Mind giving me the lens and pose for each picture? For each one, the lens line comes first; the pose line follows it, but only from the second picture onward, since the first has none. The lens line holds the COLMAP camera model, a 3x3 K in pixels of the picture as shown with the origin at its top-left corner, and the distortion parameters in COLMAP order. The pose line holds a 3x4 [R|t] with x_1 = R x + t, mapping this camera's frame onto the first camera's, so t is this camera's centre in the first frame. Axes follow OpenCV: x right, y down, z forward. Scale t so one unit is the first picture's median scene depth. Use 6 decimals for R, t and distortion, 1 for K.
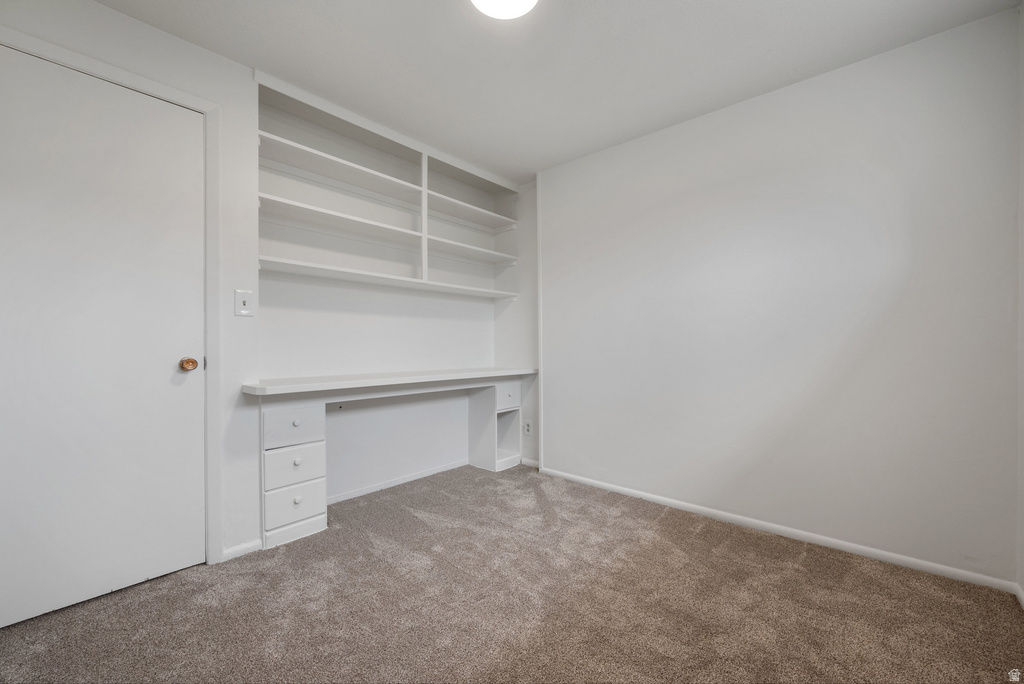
lens RADIAL K [[406.2, 0, 513.1], [0, 406.2, 342.8], [0, 0, 1]] dist [0.001343, 0.000282]
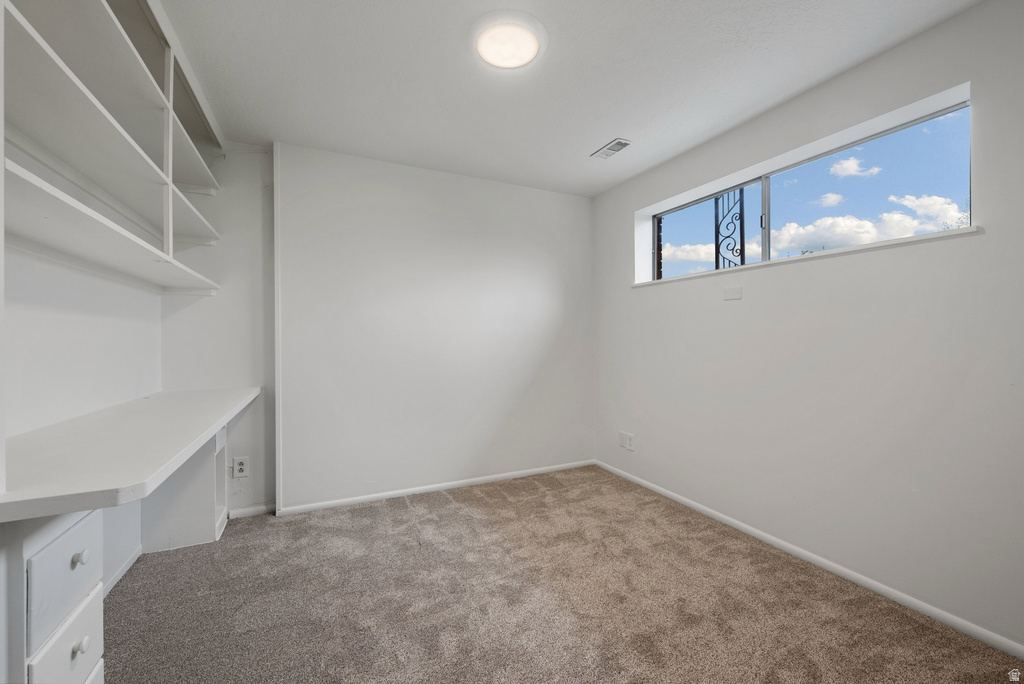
lens RADIAL K [[406.2, 0, 511.8], [0, 406.2, 340.9], [0, 0, 1]] dist [0.001343, 0.000282]
pose [[0.410558, 0.000102, 0.911834, -0.637688], [0.003097, 0.999994, -0.001506, -0.030964], [-0.911829, 0.003442, 0.410555, 0.338864]]
